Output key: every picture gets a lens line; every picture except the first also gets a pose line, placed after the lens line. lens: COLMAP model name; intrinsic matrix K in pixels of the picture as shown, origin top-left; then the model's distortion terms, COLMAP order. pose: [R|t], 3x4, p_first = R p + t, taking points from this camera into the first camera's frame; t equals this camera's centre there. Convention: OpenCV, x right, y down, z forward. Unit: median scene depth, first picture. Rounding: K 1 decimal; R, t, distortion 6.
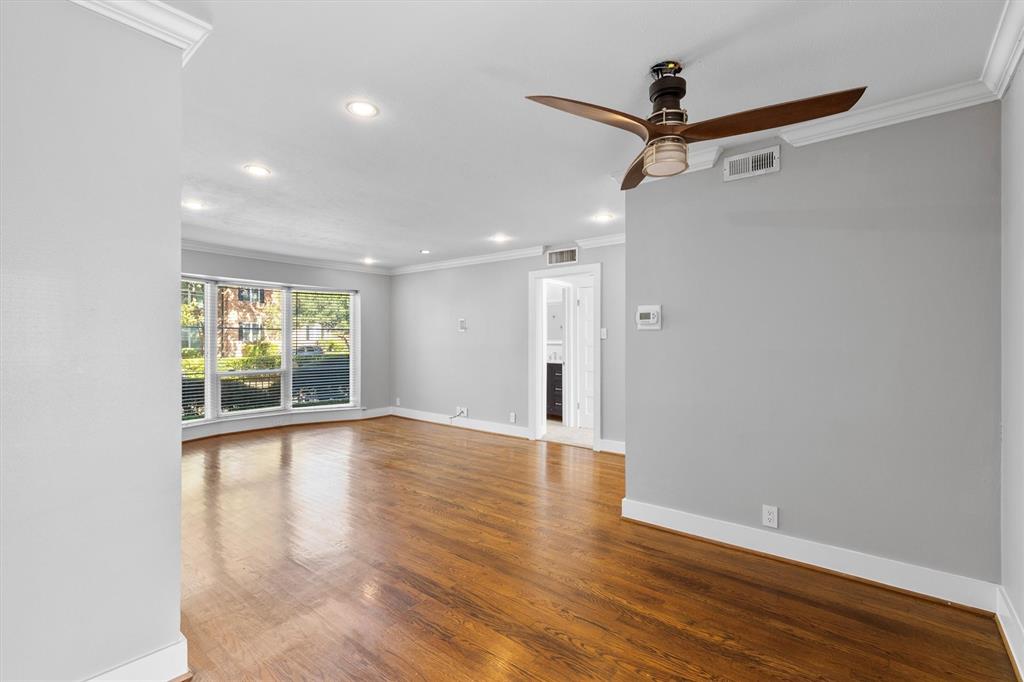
lens RADIAL K [[461.5, 0, 517.7], [0, 461.5, 342.1], [0, 0, 1]] dist [0.009712, -0.000175]
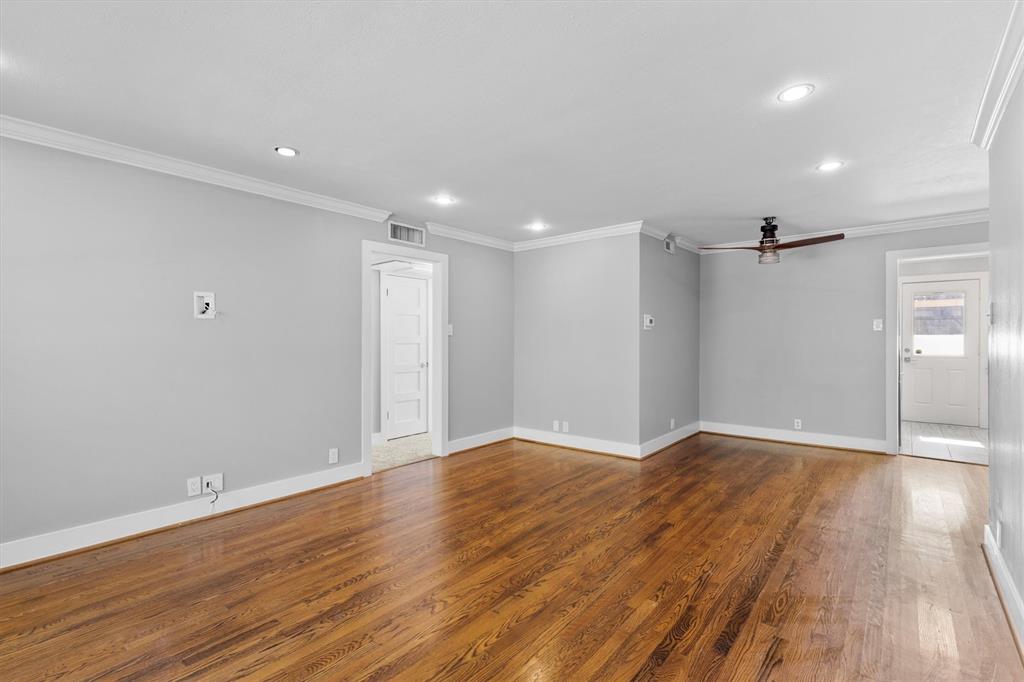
lens RADIAL K [[461.5, 0, 517.7], [0, 461.5, 342.1], [0, 0, 1]] dist [0.009712, -0.000175]
pose [[0.011588, -0.006854, 0.999909, -0.600986], [0.003933, 0.999969, 0.006809, 0.000055], [-0.999925, 0.003853, 0.011614, 0.668509]]
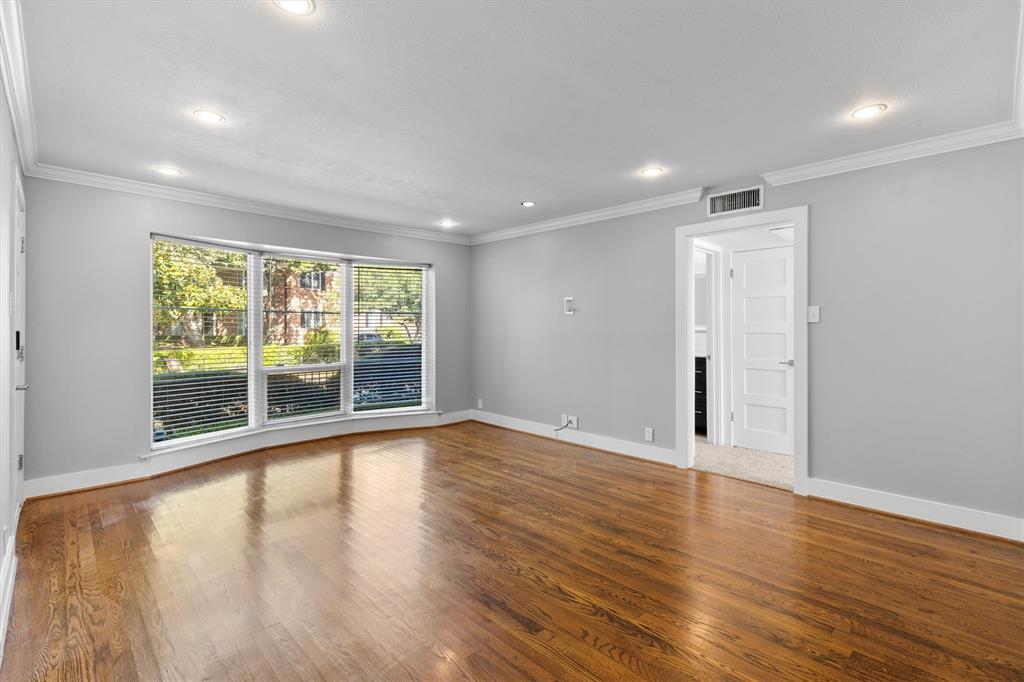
lens RADIAL K [[467.6, 0, 518.7], [0, 467.6, 329.3], [0, 0, 1]] dist [0.014258, 0.000146]
pose [[0.993835, -0.002563, -0.110839, -0.118653], [0.002775, 0.999995, 0.001757, -0.000241], [0.110834, -0.002054, 0.993837, 0.236625]]
